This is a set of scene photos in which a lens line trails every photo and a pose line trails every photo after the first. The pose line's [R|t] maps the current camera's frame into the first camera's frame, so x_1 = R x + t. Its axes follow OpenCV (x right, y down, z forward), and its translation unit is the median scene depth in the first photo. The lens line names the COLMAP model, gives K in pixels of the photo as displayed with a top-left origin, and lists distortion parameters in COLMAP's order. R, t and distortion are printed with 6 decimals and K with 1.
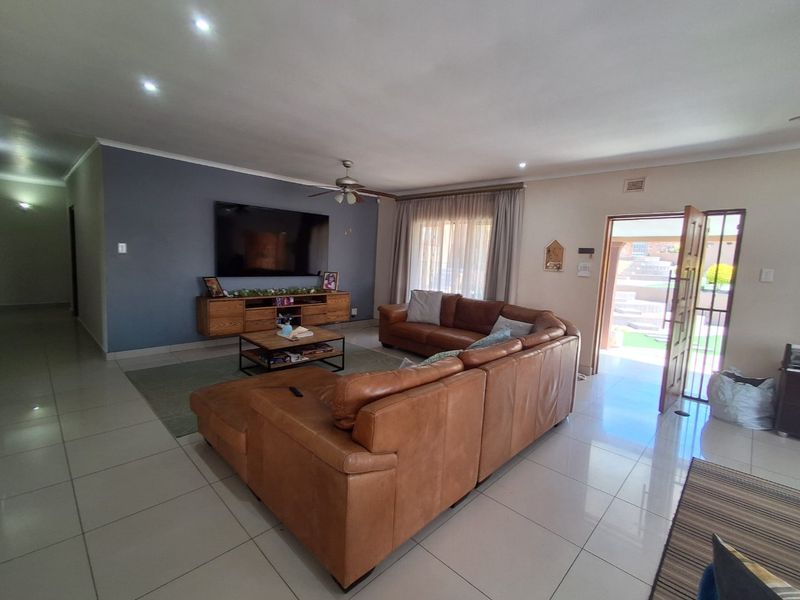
lens RADIAL K [[362.0, 0, 397.7], [0, 362.0, 295.7], [0, 0, 1]] dist [0.017366, 0.000563]
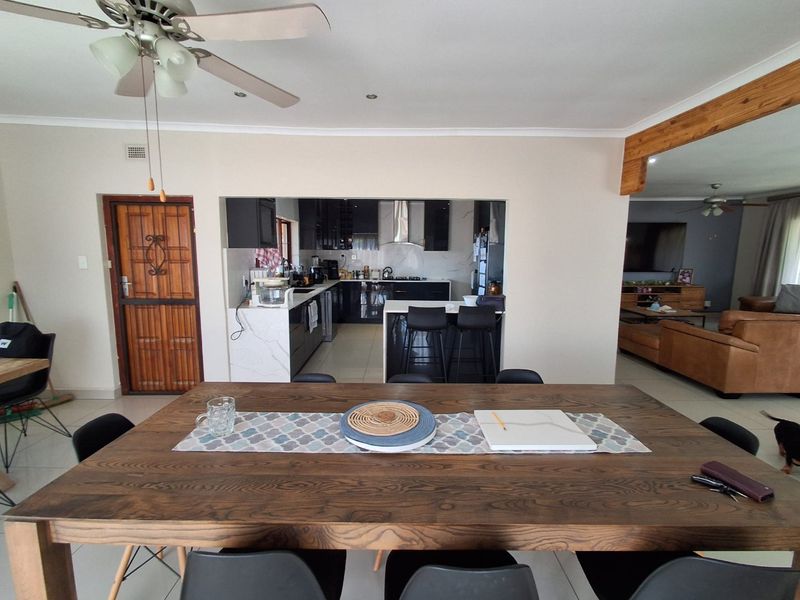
lens RADIAL K [[362.0, 0, 397.7], [0, 362.0, 295.7], [0, 0, 1]] dist [0.017366, 0.000563]
pose [[0.707215, 0.045539, -0.705530, 0.003505], [-0.047060, 0.998742, 0.017292, 0.055783], [0.705430, 0.020973, 0.708469, -0.624321]]
